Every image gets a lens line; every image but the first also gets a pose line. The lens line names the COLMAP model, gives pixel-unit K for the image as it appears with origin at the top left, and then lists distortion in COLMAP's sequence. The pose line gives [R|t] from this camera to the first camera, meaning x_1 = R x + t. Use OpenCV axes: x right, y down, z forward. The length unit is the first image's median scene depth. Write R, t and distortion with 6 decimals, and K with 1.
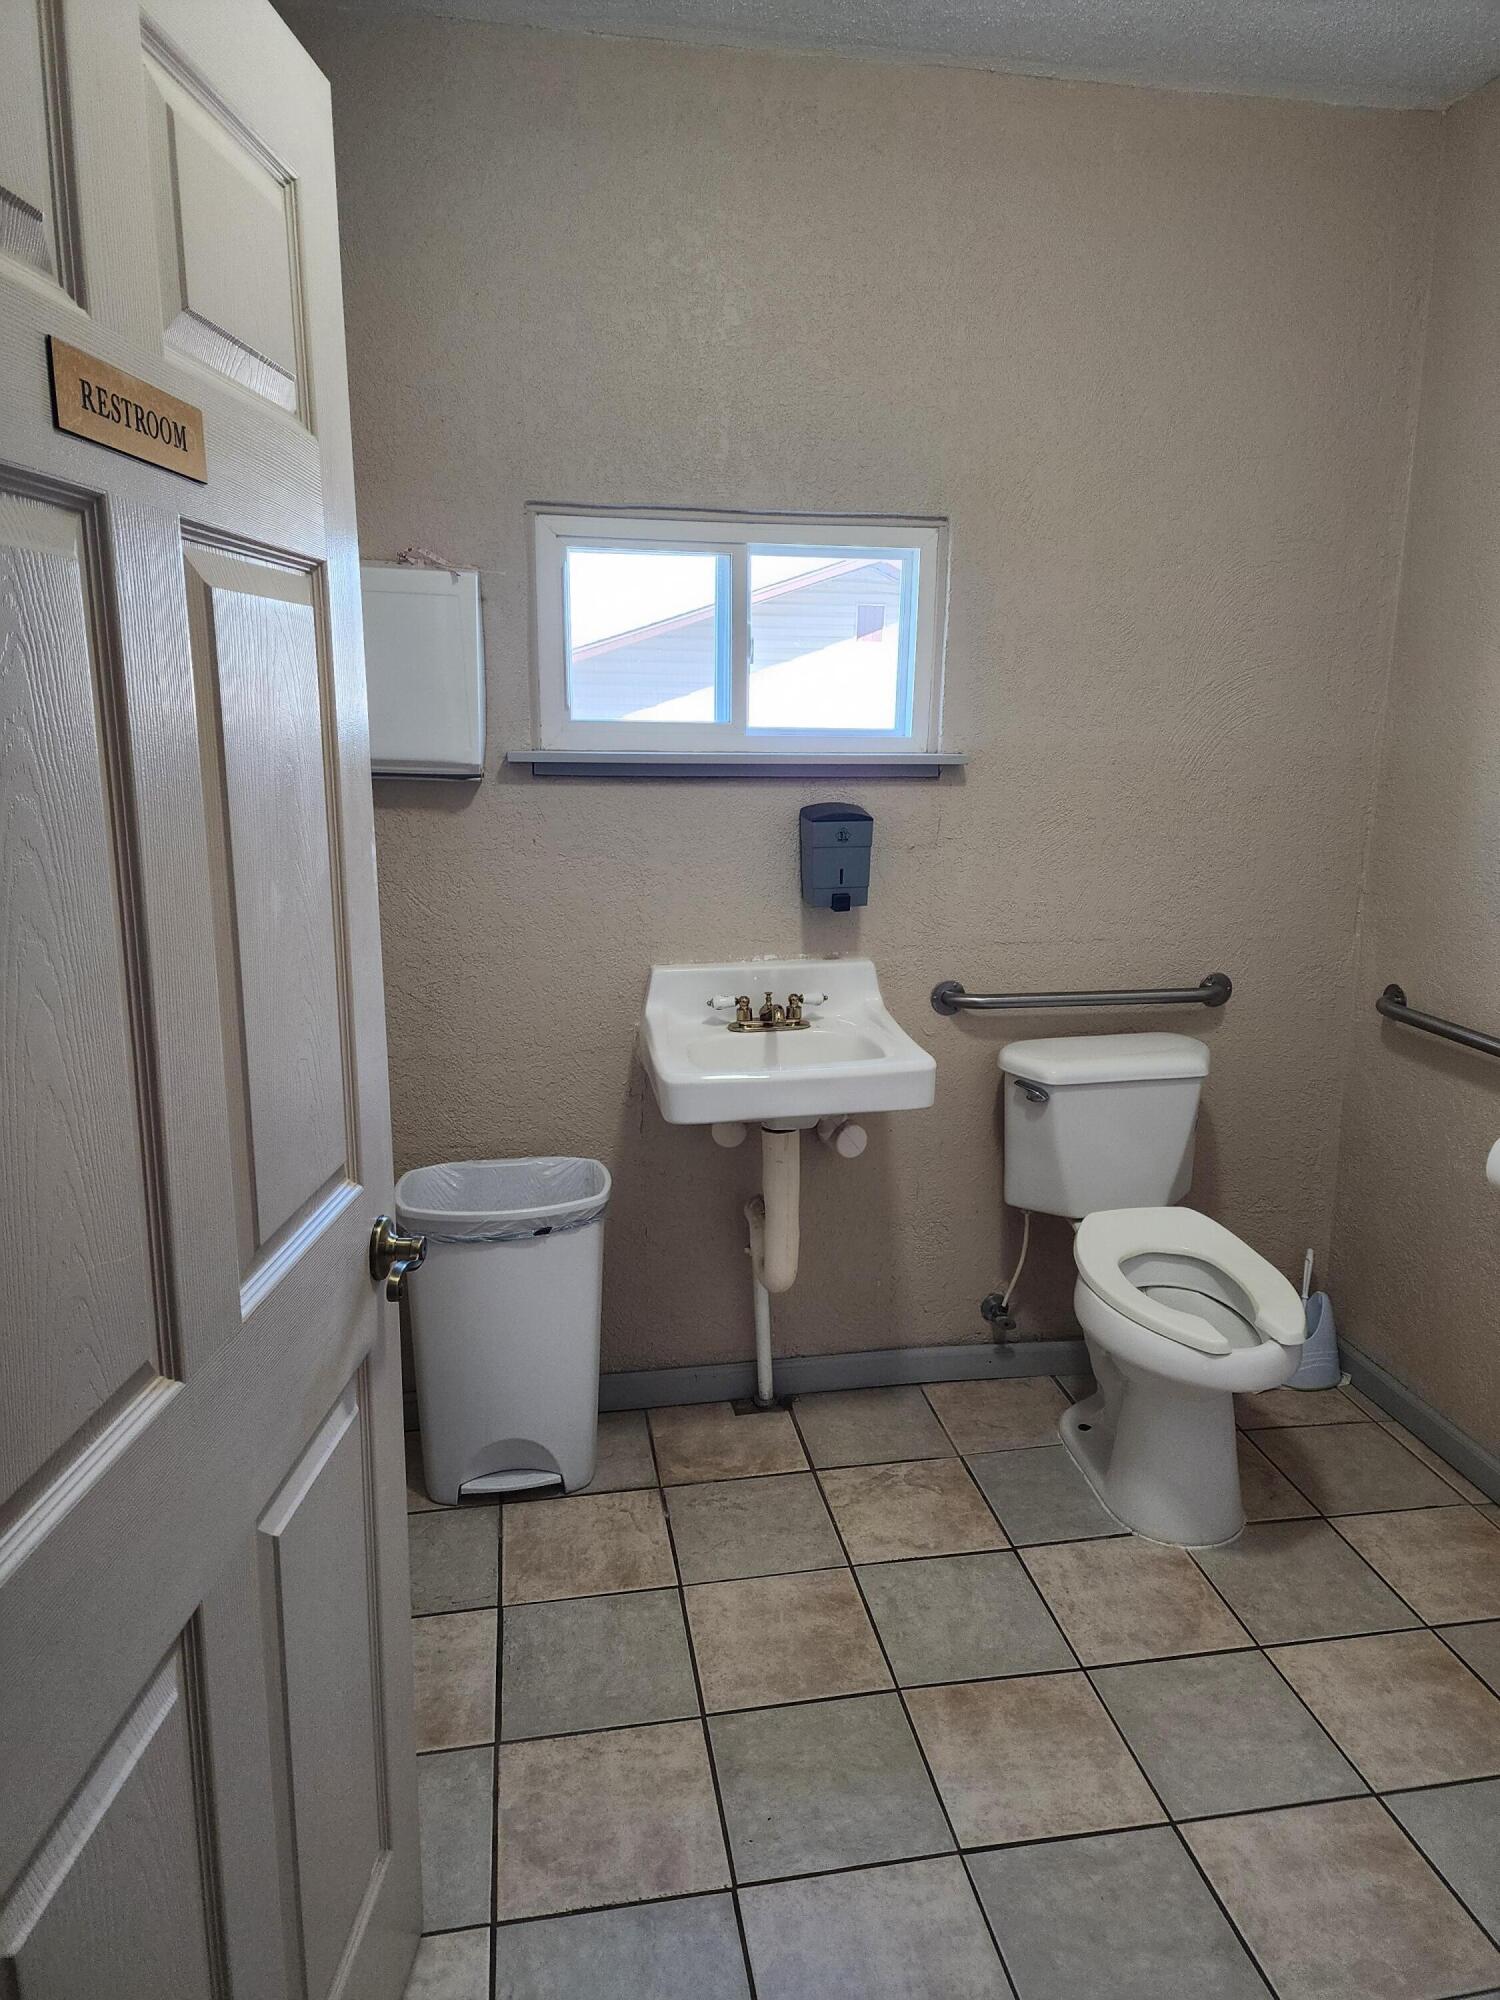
lens RADIAL K [[1326.8, 0, 750.0], [0, 1326.8, 1000.0], [0, 0, 1]] dist [0.042038, 0.000970]
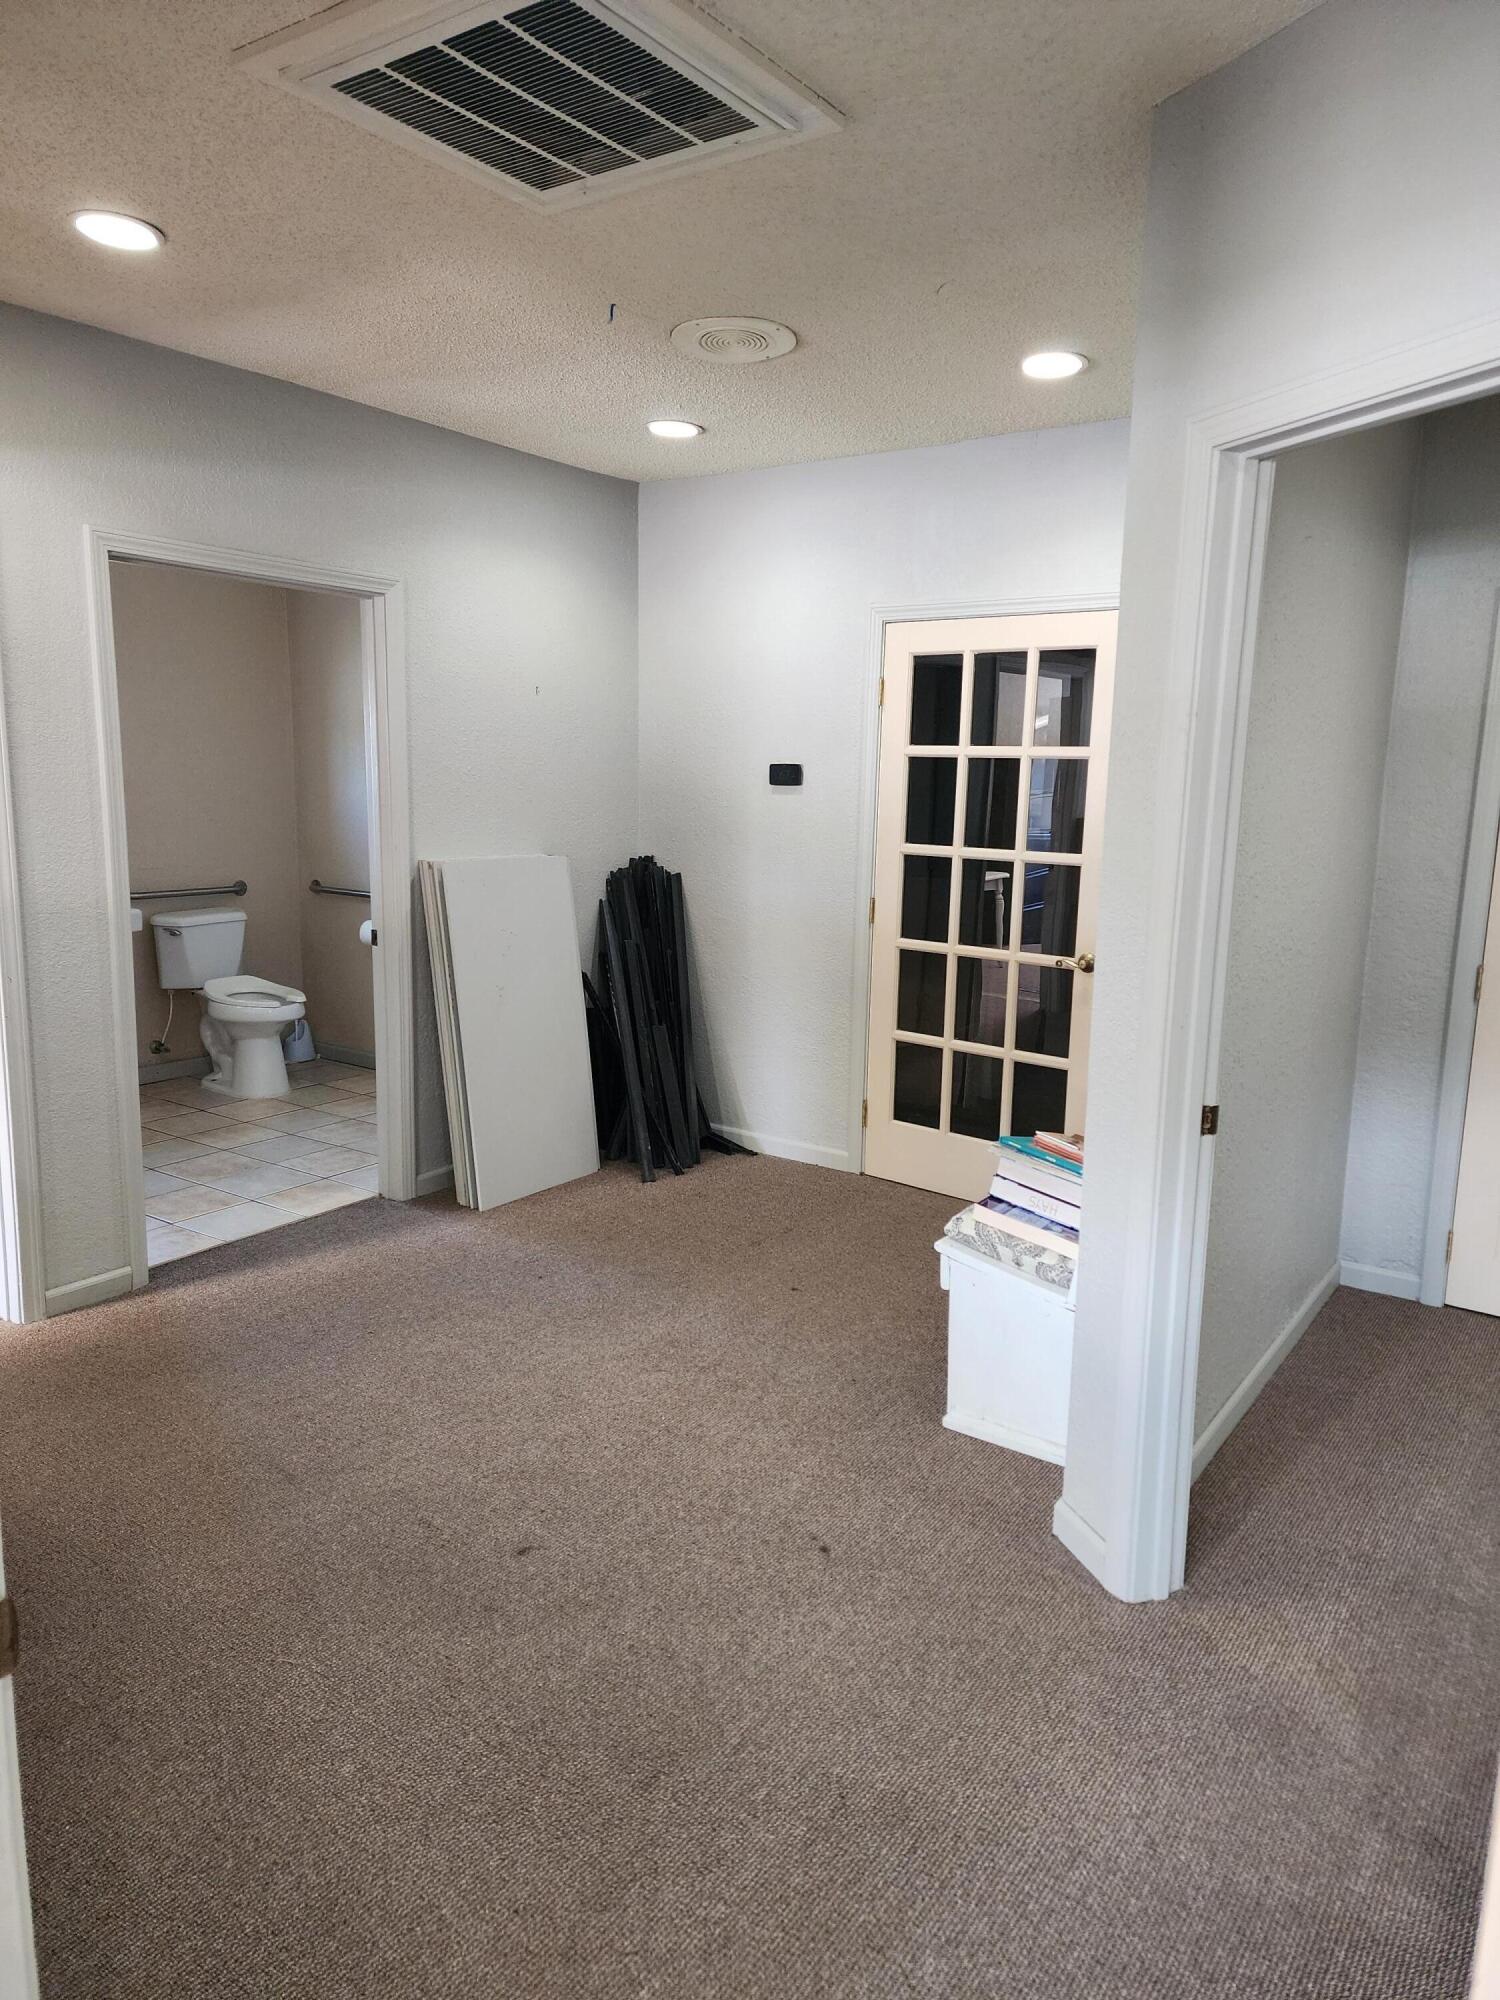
lens RADIAL K [[1326.8, 0, 750.0], [0, 1326.8, 1000.0], [0, 0, 1]] dist [0.042038, 0.000970]
pose [[0.717970, -0.131811, 0.683480, -0.629954], [0.115789, 0.990843, 0.069454, 0.134418], [-0.686376, 0.029273, 0.726657, -1.280639]]
